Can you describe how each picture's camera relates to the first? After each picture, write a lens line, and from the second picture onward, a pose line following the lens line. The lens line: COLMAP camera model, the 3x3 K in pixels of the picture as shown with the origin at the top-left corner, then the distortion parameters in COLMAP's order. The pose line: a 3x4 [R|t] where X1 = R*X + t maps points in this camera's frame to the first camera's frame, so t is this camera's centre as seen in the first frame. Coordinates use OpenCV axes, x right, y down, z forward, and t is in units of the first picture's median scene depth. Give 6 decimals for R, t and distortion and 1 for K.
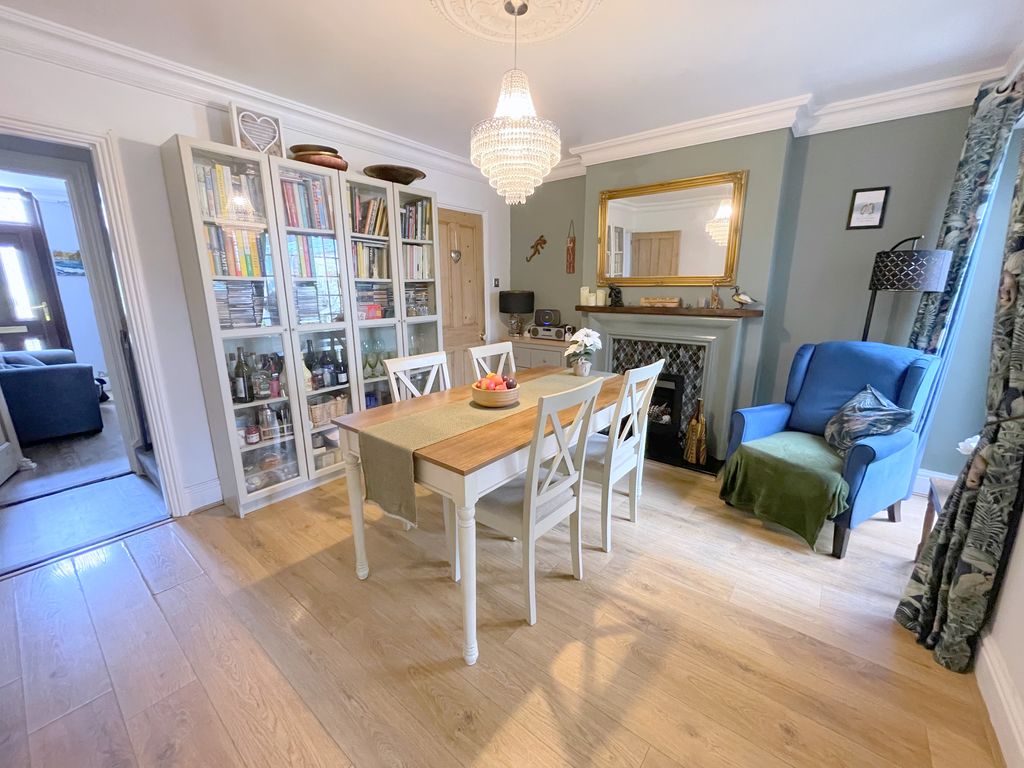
lens RADIAL K [[418.4, 0, 511.4], [0, 418.4, 375.5], [0, 0, 1]] dist [0.003693, 0.000300]
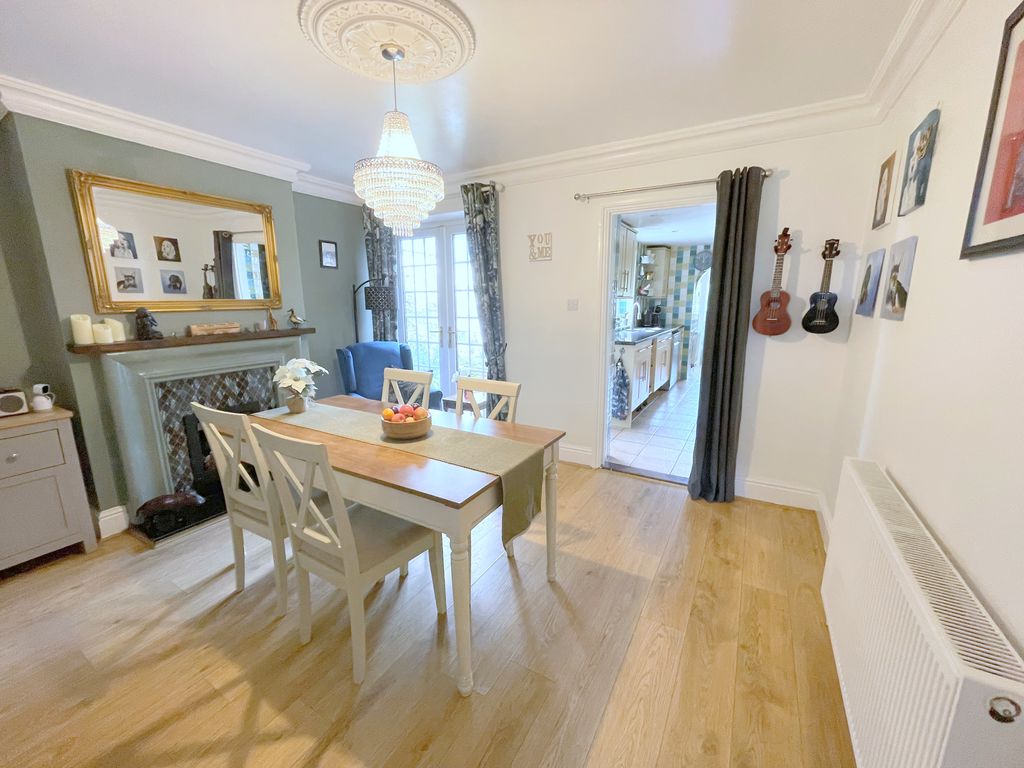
lens RADIAL K [[418.4, 0, 512.2], [0, 418.4, 384.3], [0, 0, 1]] dist [0.003693, 0.000300]
pose [[-0.153274, -0.188687, 0.970002, -0.594514], [0.229017, 0.948093, 0.220613, -0.112309], [-0.961280, 0.255961, -0.102106, 0.507529]]
